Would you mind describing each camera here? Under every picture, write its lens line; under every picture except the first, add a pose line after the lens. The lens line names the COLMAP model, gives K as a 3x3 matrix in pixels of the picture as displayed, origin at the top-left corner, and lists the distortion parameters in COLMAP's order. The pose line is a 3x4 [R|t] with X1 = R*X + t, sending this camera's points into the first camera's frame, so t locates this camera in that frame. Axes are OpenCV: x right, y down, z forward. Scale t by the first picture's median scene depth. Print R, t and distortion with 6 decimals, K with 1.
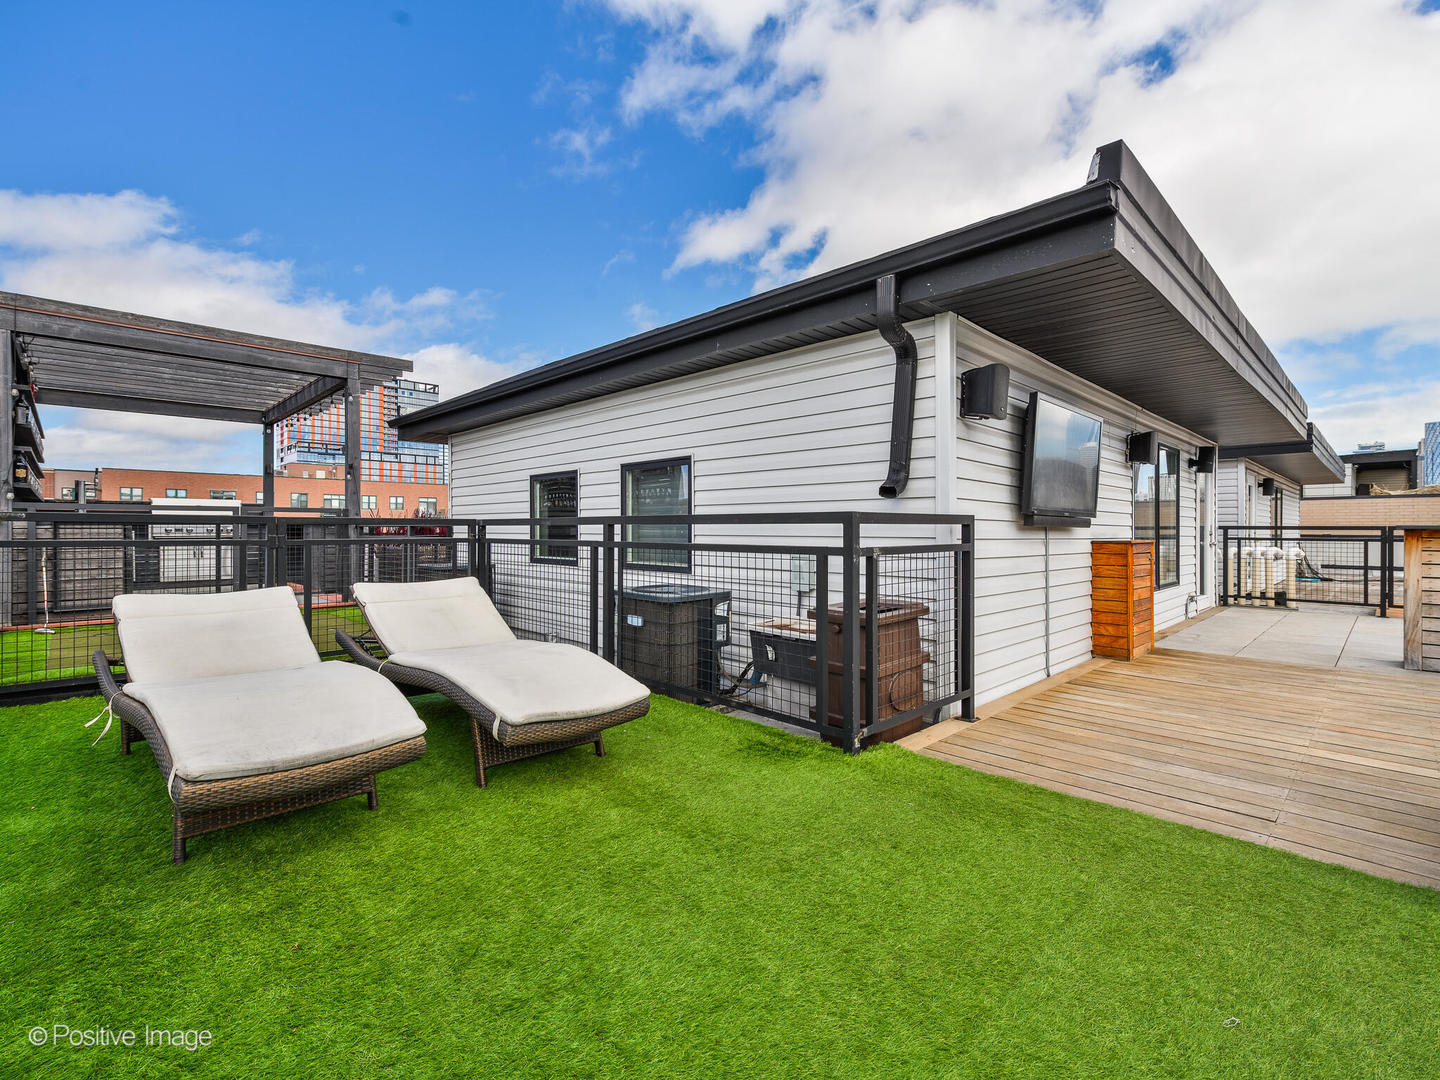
lens RADIAL K [[659.5, 0, 716.3], [0, 659.5, 531.4], [0, 0, 1]] dist [0.002817, 0.000437]
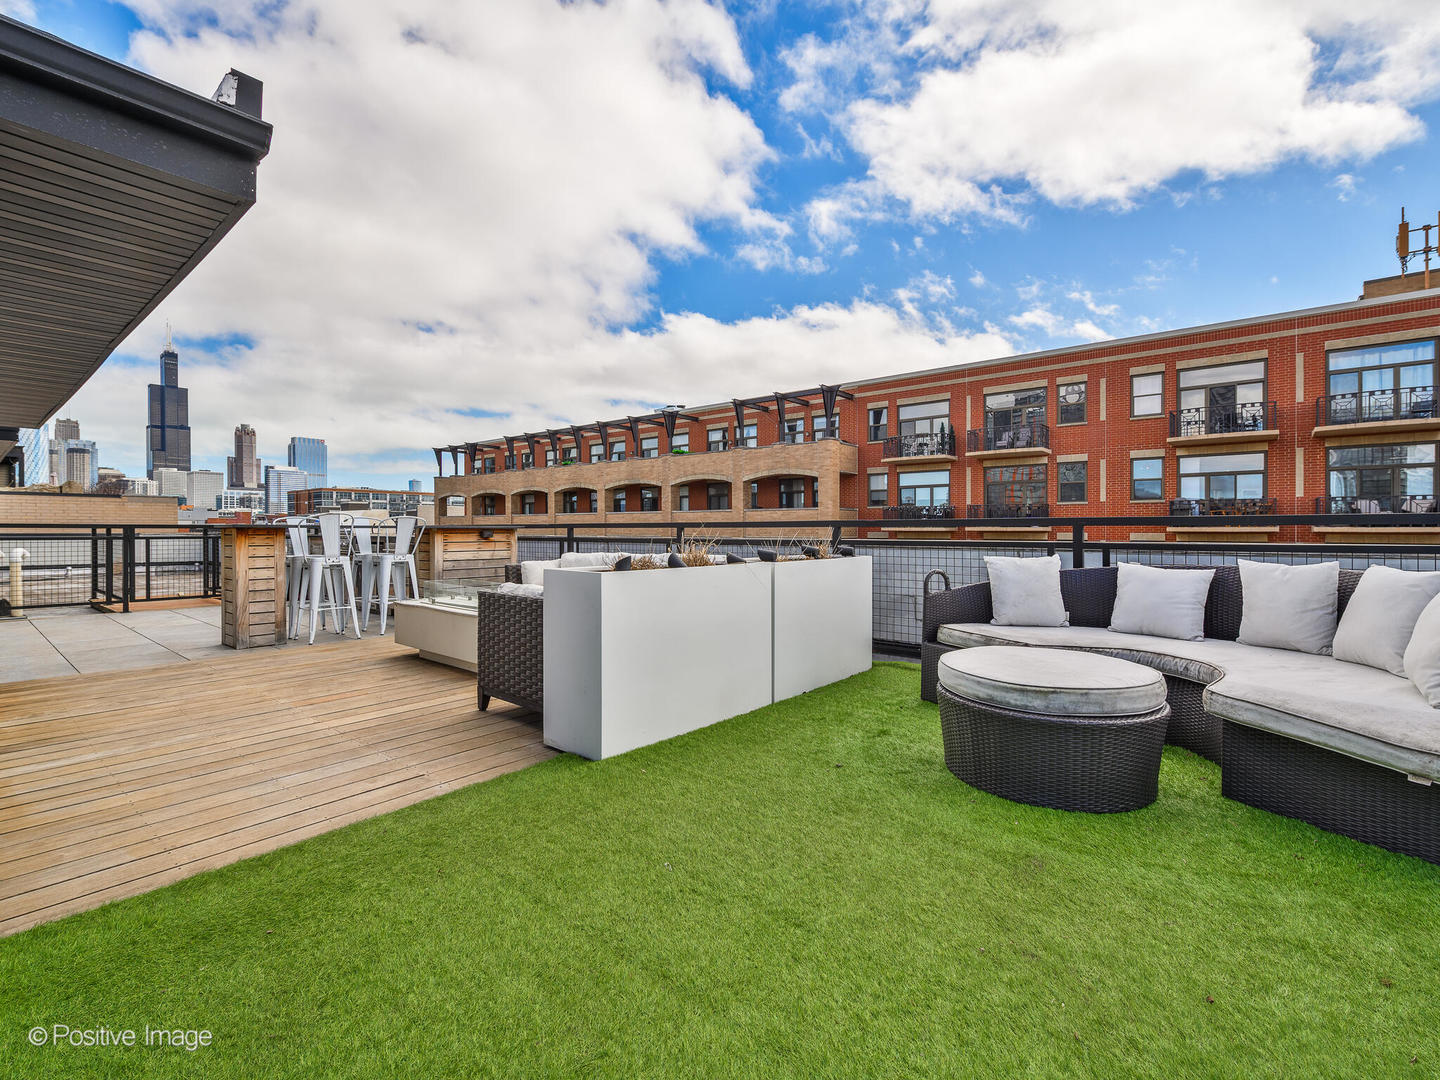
lens RADIAL K [[654.0, 0, 733.0], [0, 654.0, 533.5], [0, 0, 1]] dist [-0.000161, -0.000889]
pose [[-0.112815, -0.009238, 0.993573, -0.299490], [0.002024, 0.999953, 0.009527, -0.003968], [-0.993614, 0.003086, -0.112791, 0.451637]]
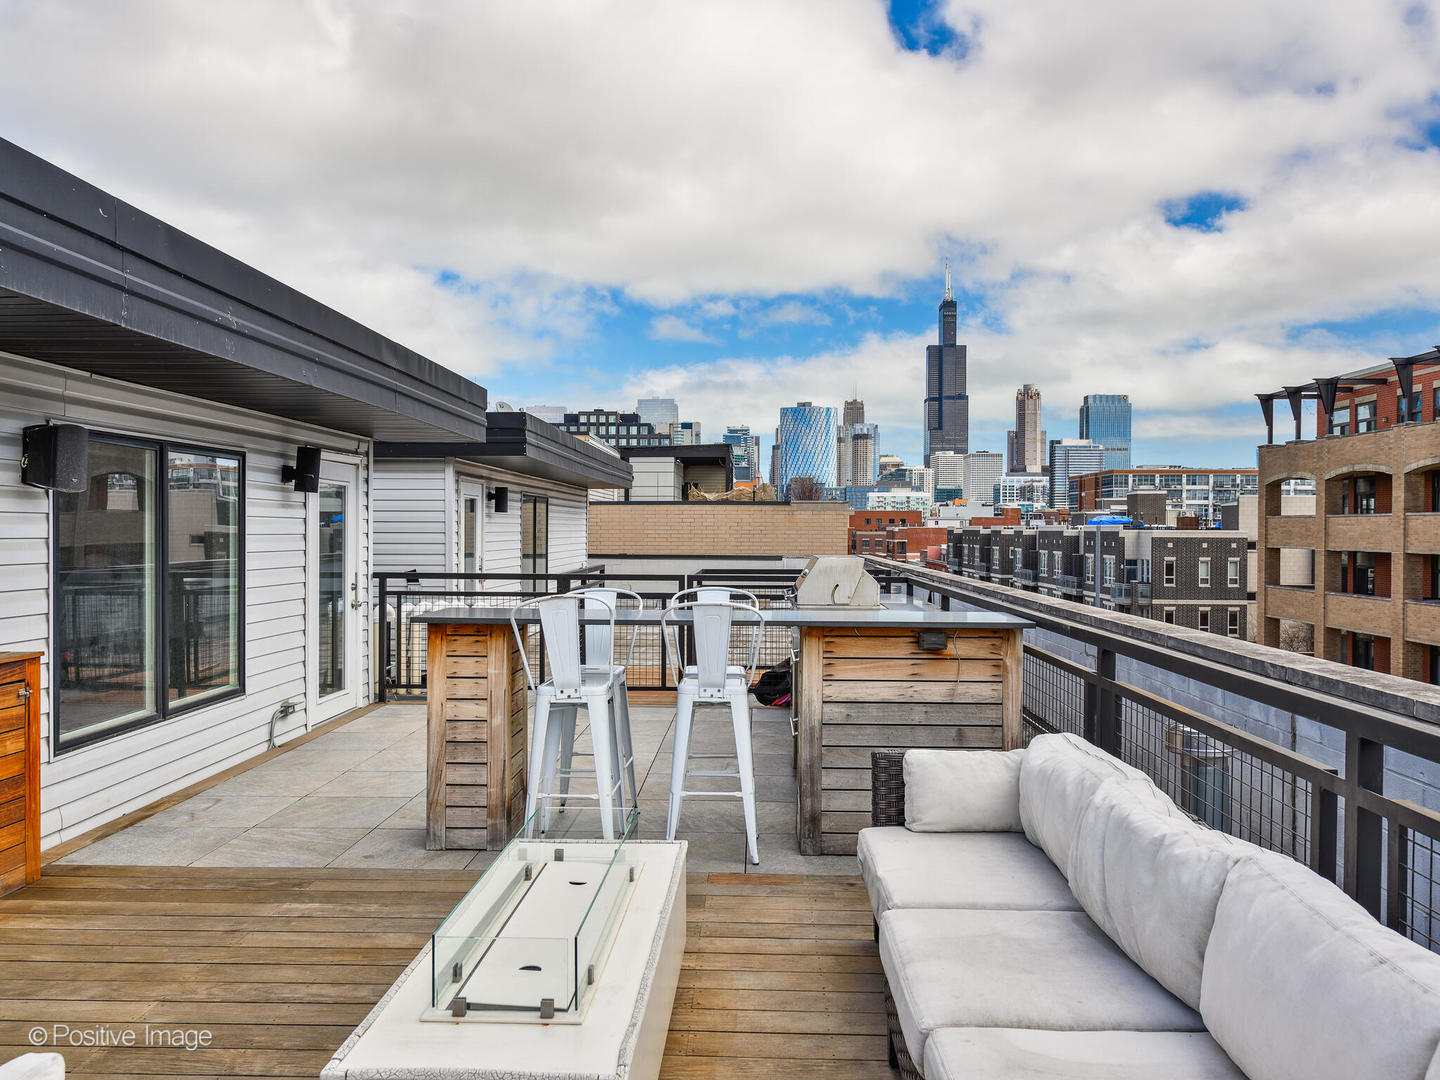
lens RADIAL K [[1086.9, 0, 720.0], [0, 1086.9, 540.0], [0, 0, 1]] dist [0.004138, -0.001035]
pose [[0.724588, -0.008835, 0.689126, 0.900317], [0.002285, 0.999943, 0.010416, -0.146146], [-0.689179, -0.005973, 0.724567, 0.141961]]
